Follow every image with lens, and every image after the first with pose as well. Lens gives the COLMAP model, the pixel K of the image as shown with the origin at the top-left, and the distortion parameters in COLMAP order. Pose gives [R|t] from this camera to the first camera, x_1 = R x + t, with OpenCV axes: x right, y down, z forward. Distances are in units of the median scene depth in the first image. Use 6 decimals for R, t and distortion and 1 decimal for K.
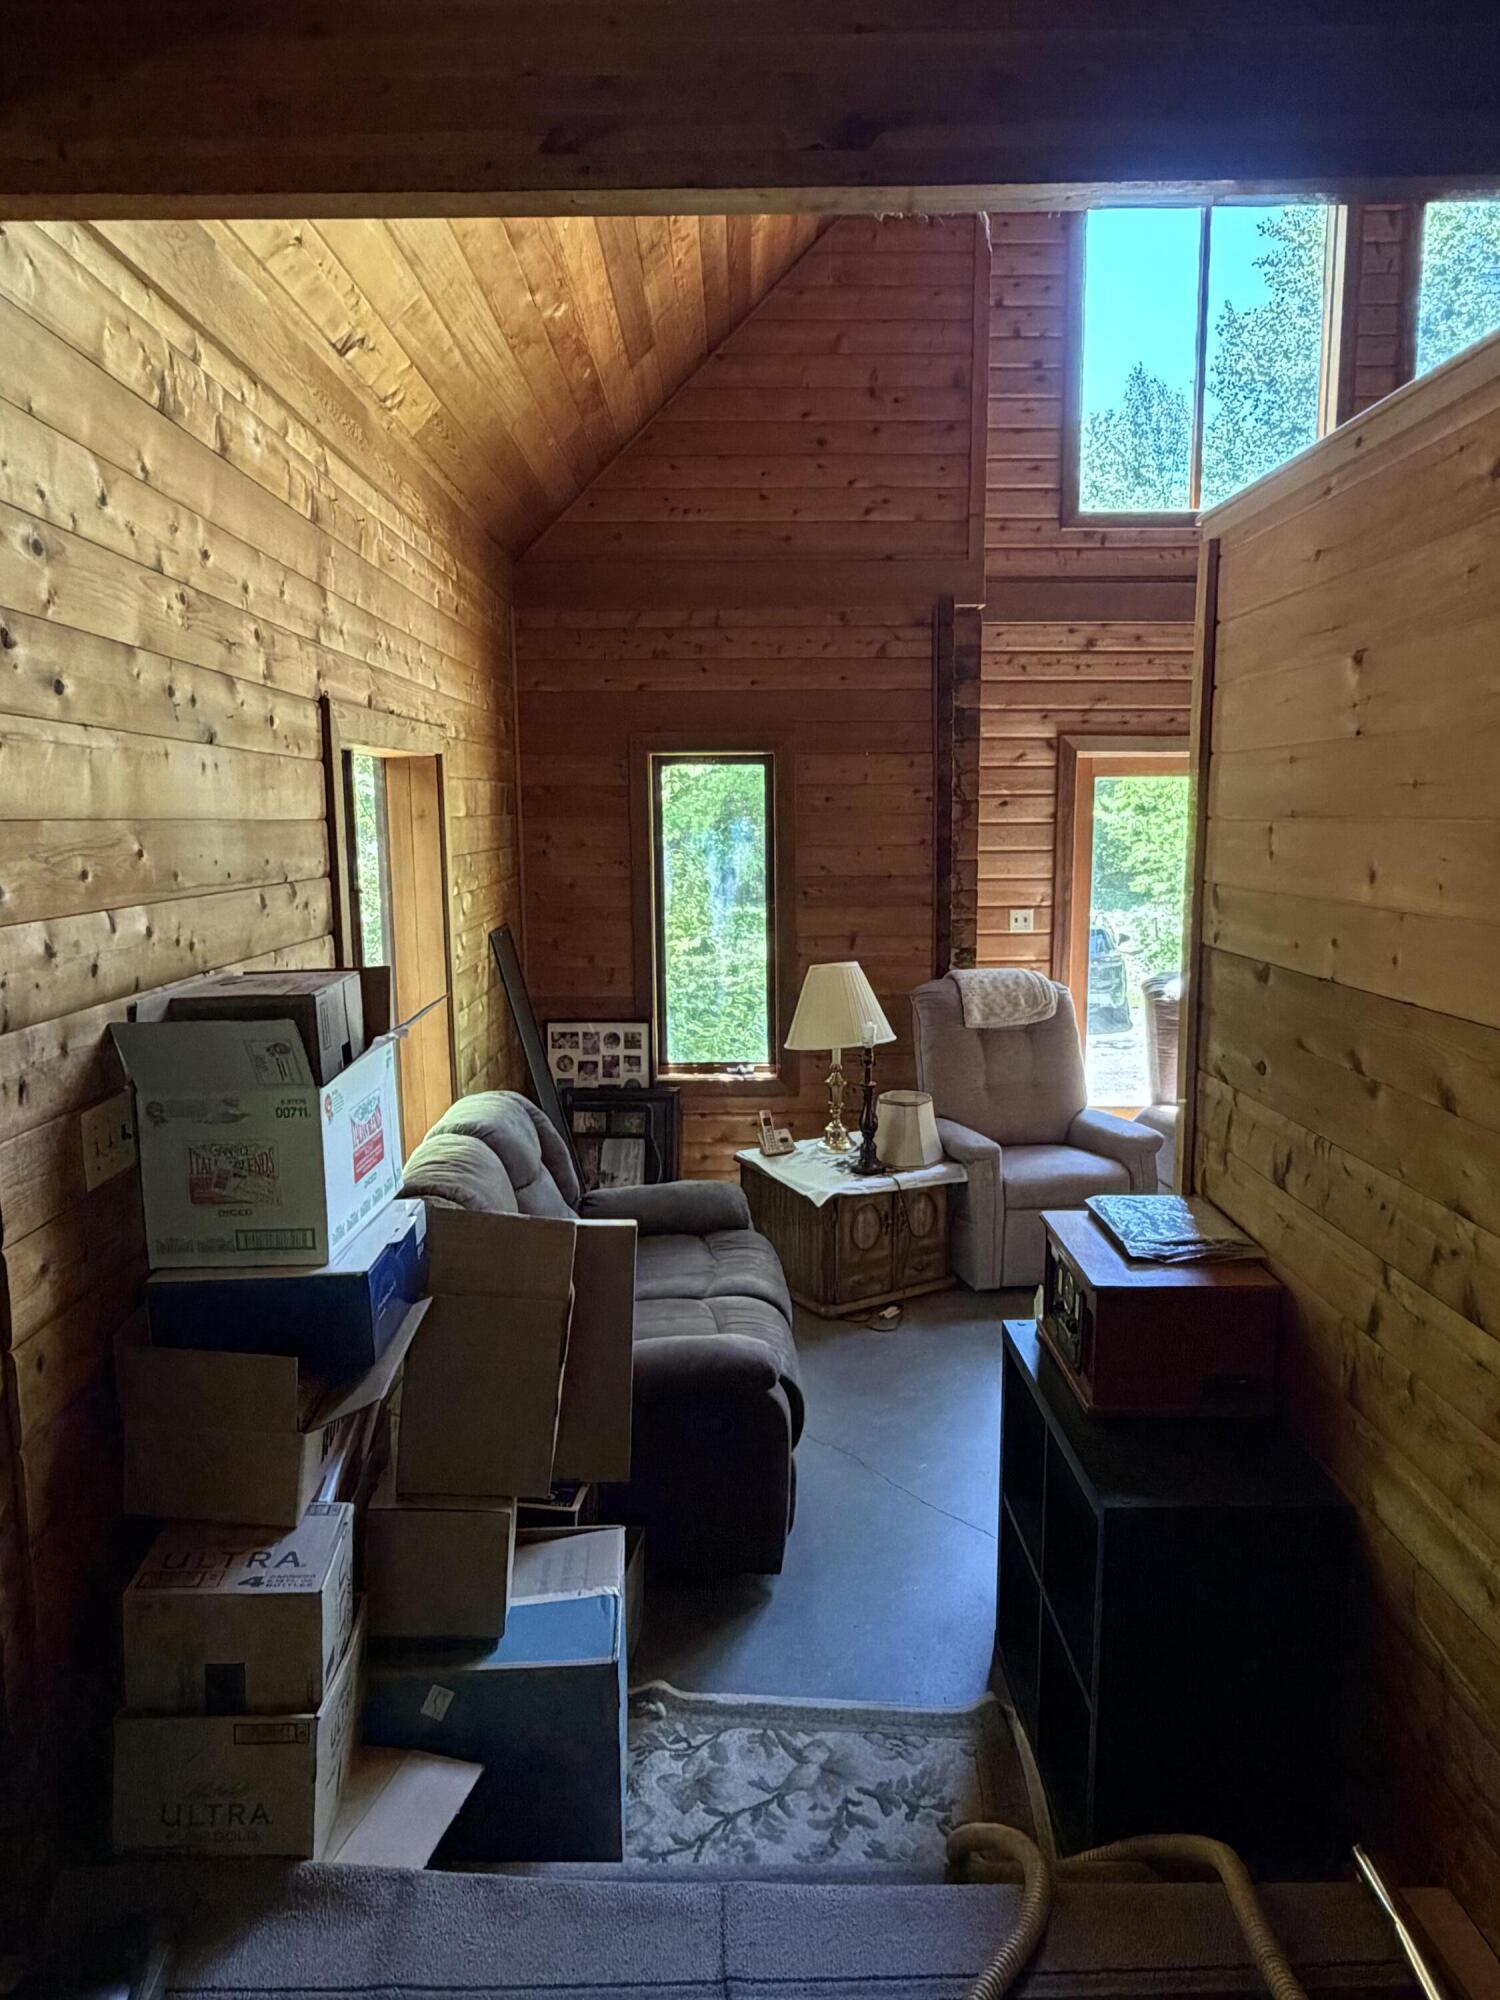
lens RADIAL K [[1355.5, 0, 750.2], [0, 1355.5, 1007.5], [0, 0, 1]] dist [0.007275, -0.001265]
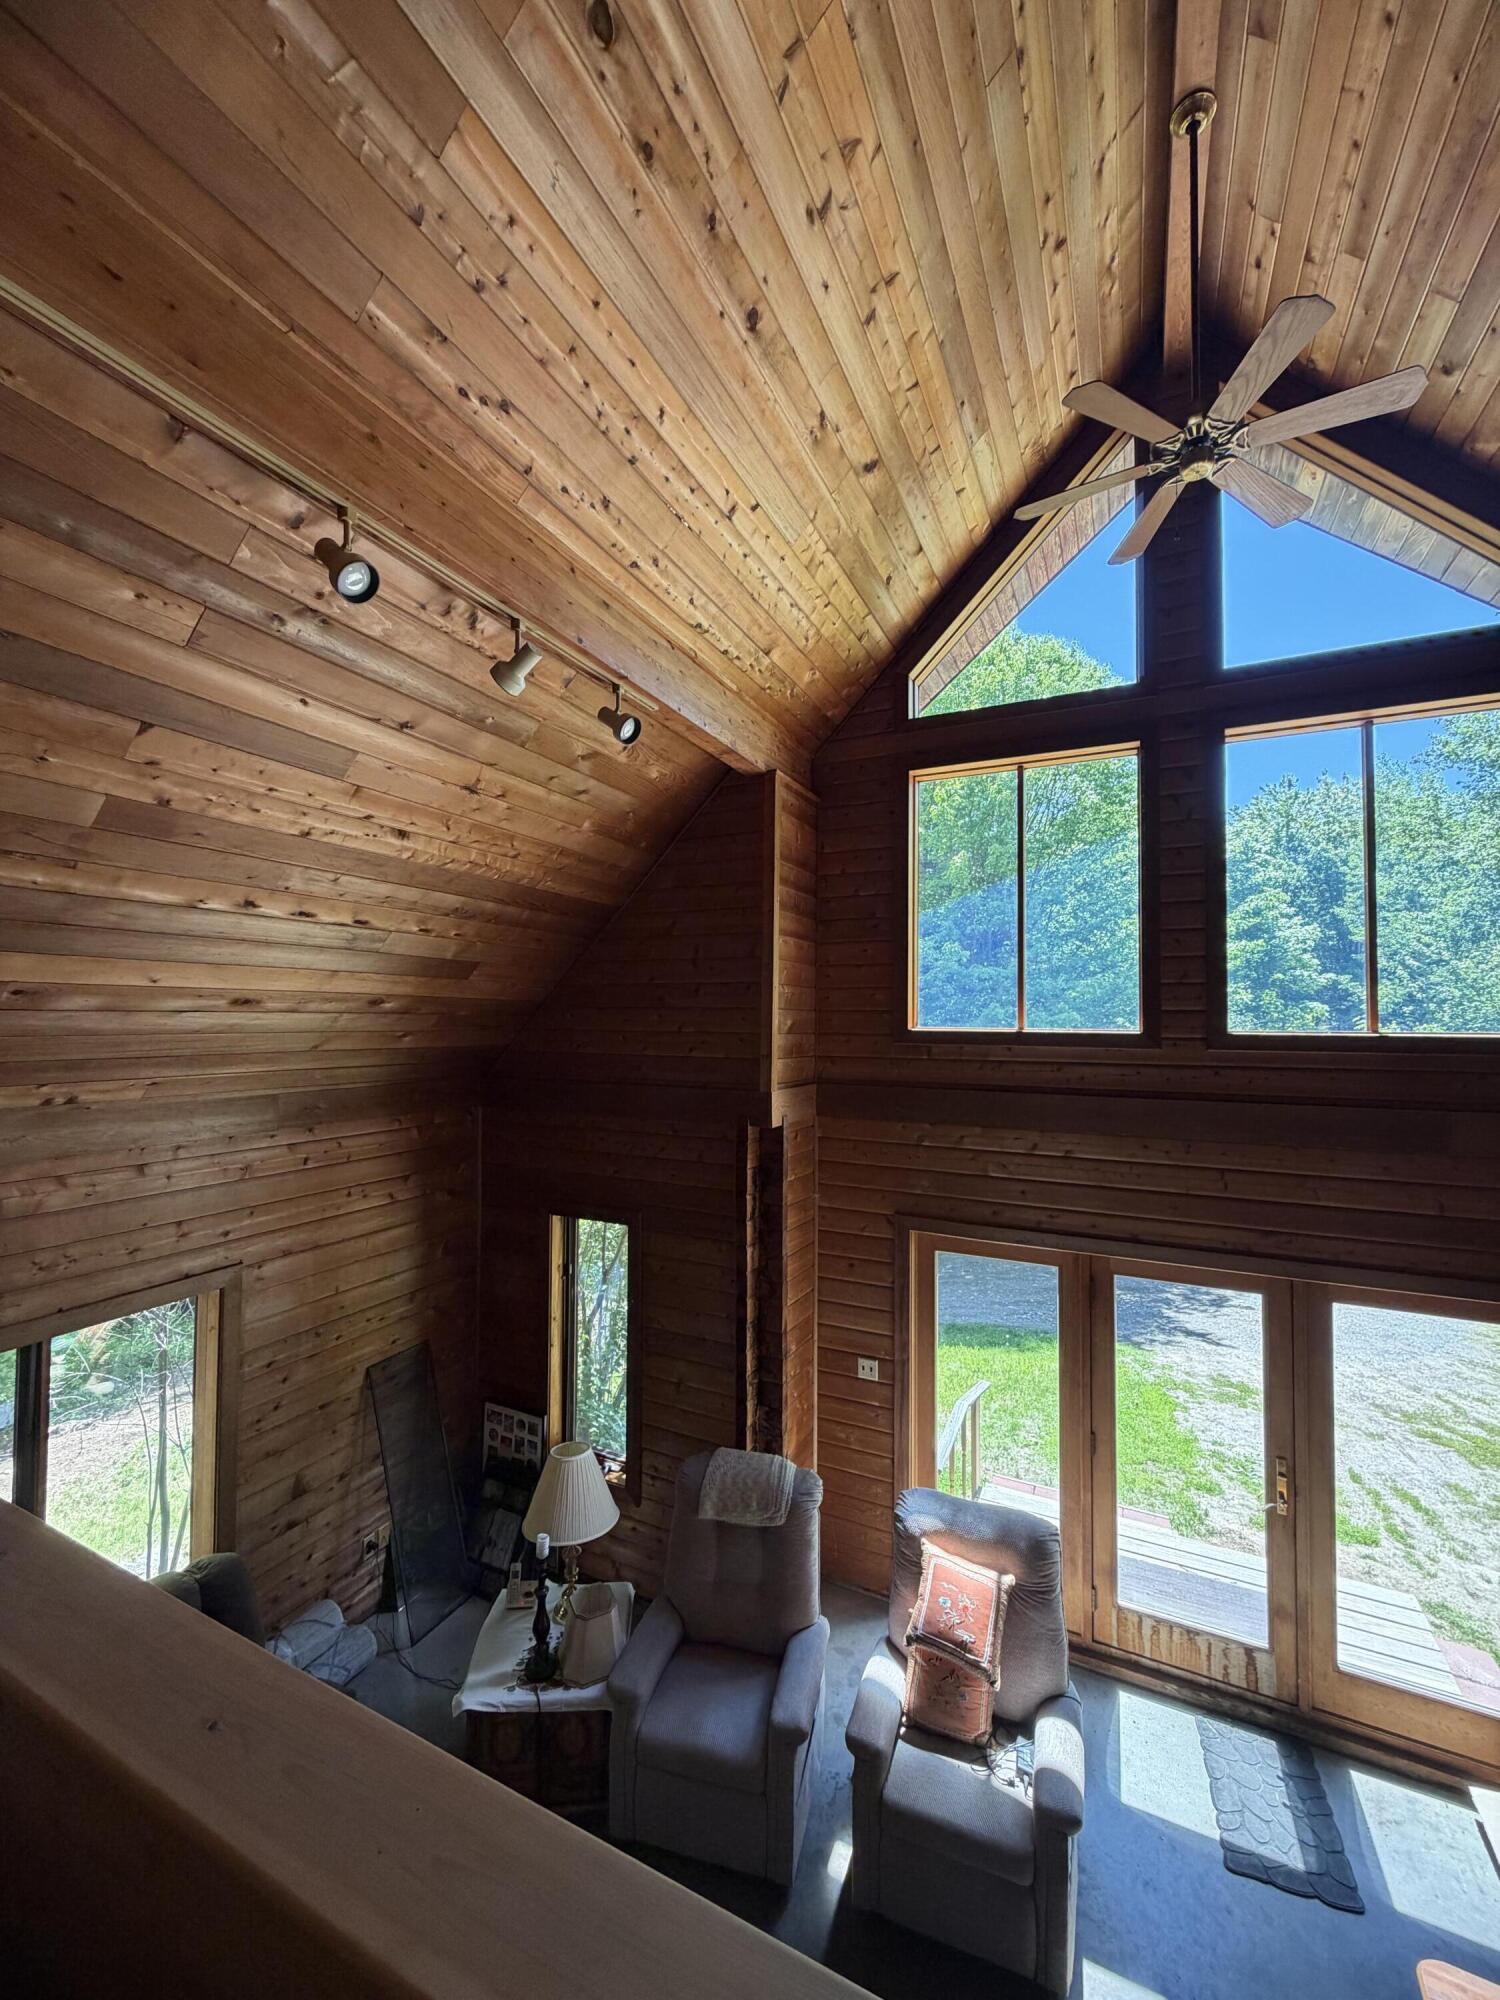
lens RADIAL K [[794.9, 0, 746.6], [0, 794.9, 1001.9], [0, 0, 1]] dist [0.004237, 0.000214]
pose [[0.895082, 0.000106, -0.445901, 0.483132], [-0.079155, 0.984156, -0.158657, -0.302003], [0.438819, 0.177307, 0.880909, 0.358151]]
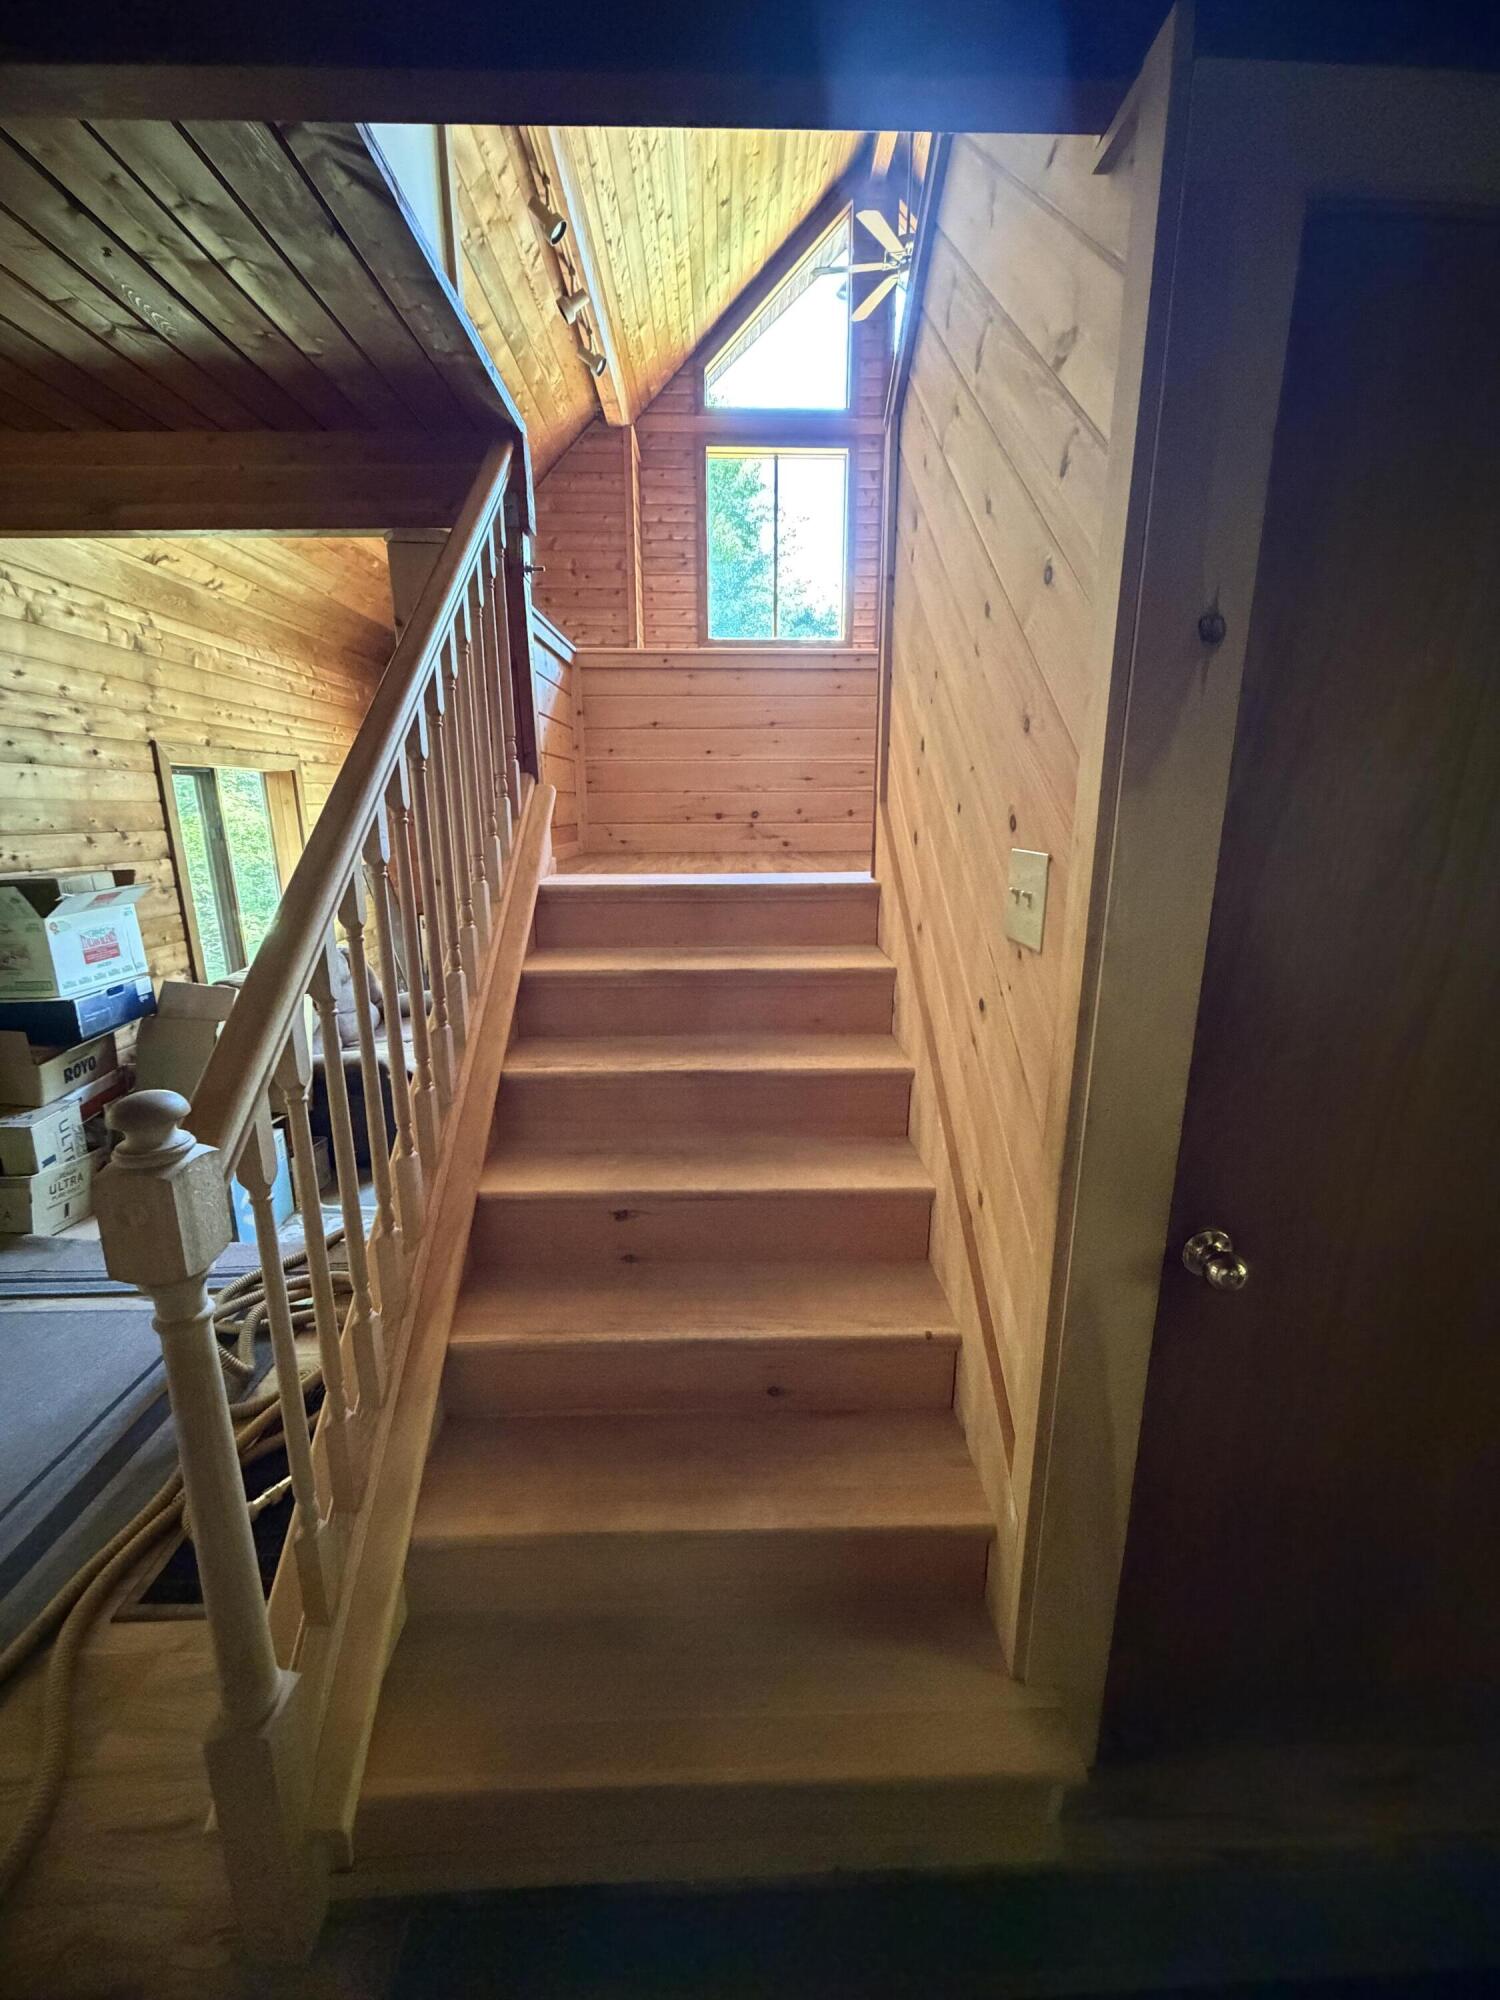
lens RADIAL K [[794.9, 0, 752.1], [0, 794.9, 995.0], [0, 0, 1]] dist [0.004237, 0.000214]
pose [[0.999677, -0.001810, 0.025368, 0.308340], [-0.000407, 0.996199, 0.087104, 0.026202], [-0.025429, -0.087086, 0.995876, -0.136753]]
